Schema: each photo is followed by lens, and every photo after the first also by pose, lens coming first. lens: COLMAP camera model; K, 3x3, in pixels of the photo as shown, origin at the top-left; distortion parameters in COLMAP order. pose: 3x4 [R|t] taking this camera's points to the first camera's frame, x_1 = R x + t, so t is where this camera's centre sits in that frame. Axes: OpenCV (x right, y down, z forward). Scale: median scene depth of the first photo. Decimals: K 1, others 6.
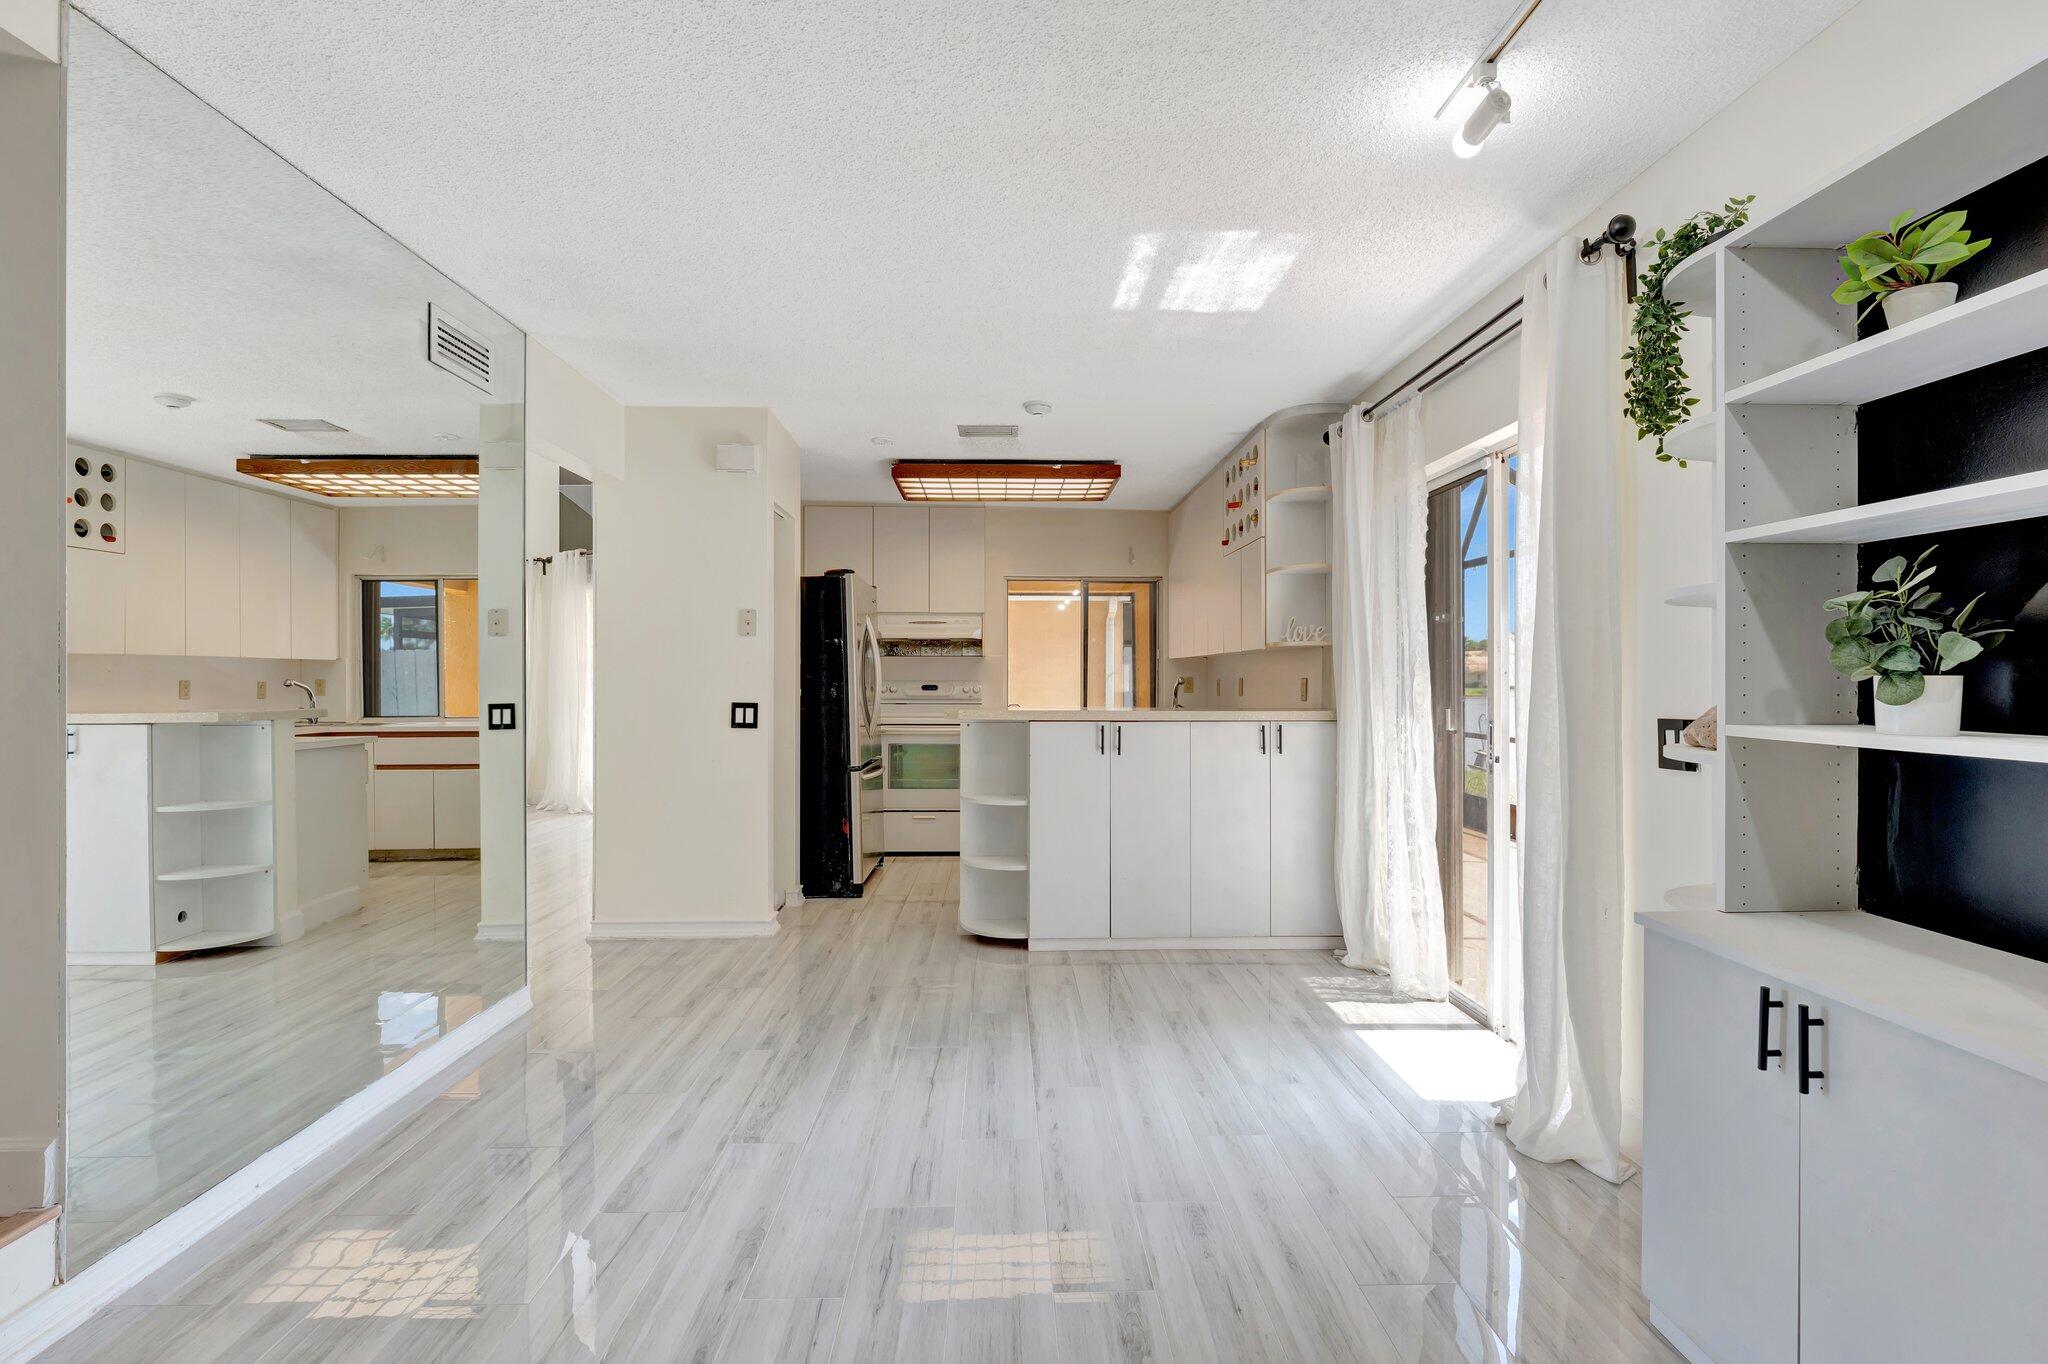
lens RADIAL K [[942.2, 0, 1018.3], [0, 942.2, 673.1], [0, 0, 1]] dist [-0.006972, 0.001655]
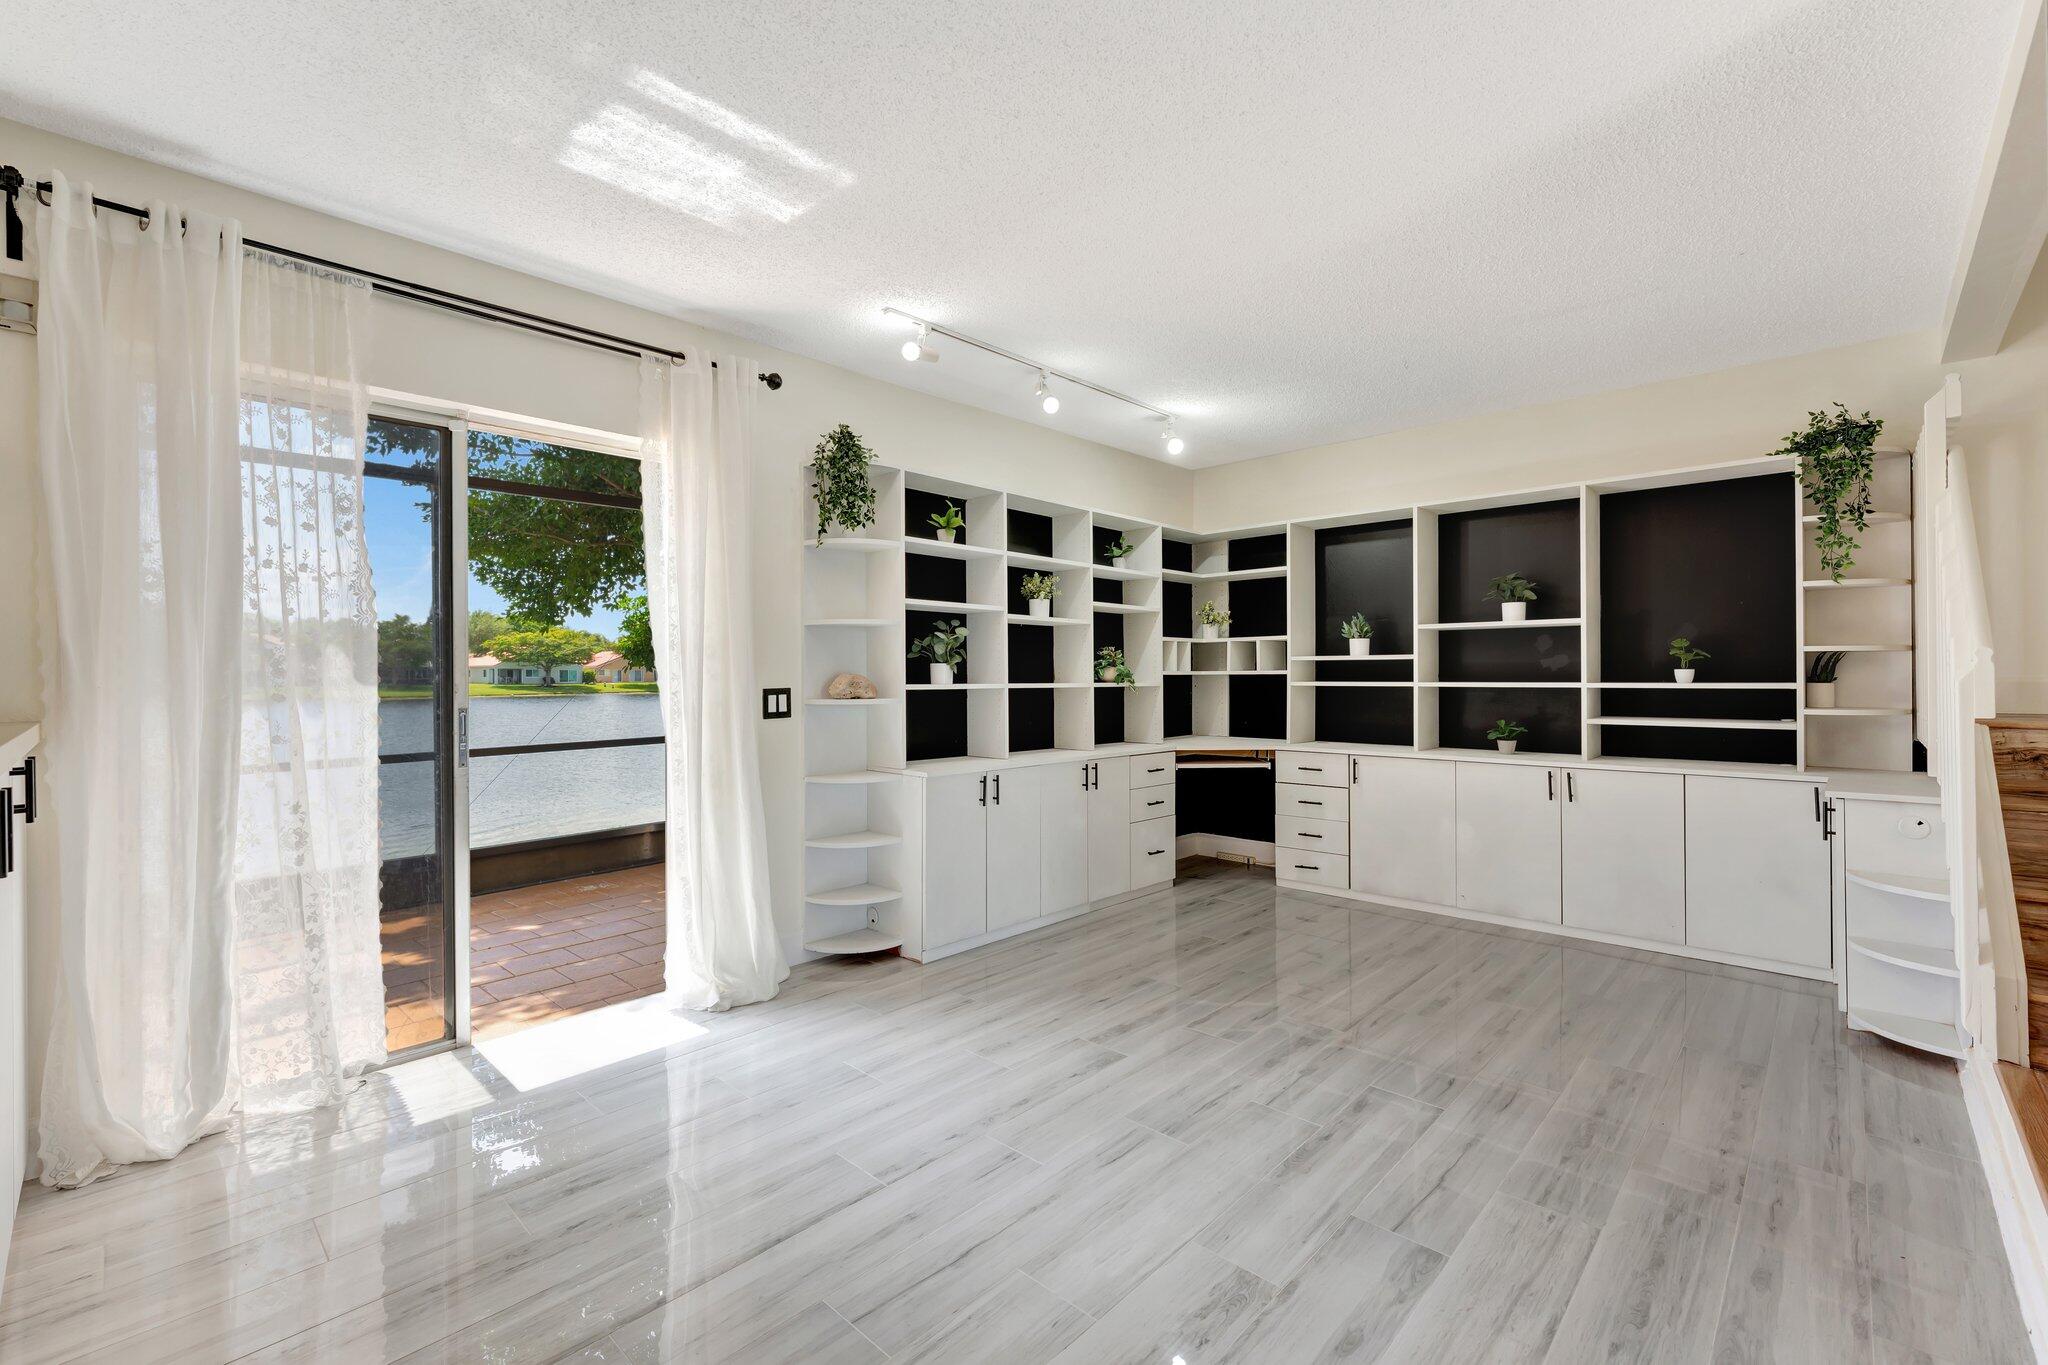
lens RADIAL K [[876.1, 0, 1055.7], [0, 876.1, 653.4], [0, 0, 1]] dist [-0.006950, 0.000980]
pose [[-0.731400, 0.017802, 0.681716, -0.371758], [0.005960, 0.999788, -0.019714, 0.013910], [-0.681922, -0.010356, -0.731351, 0.924065]]
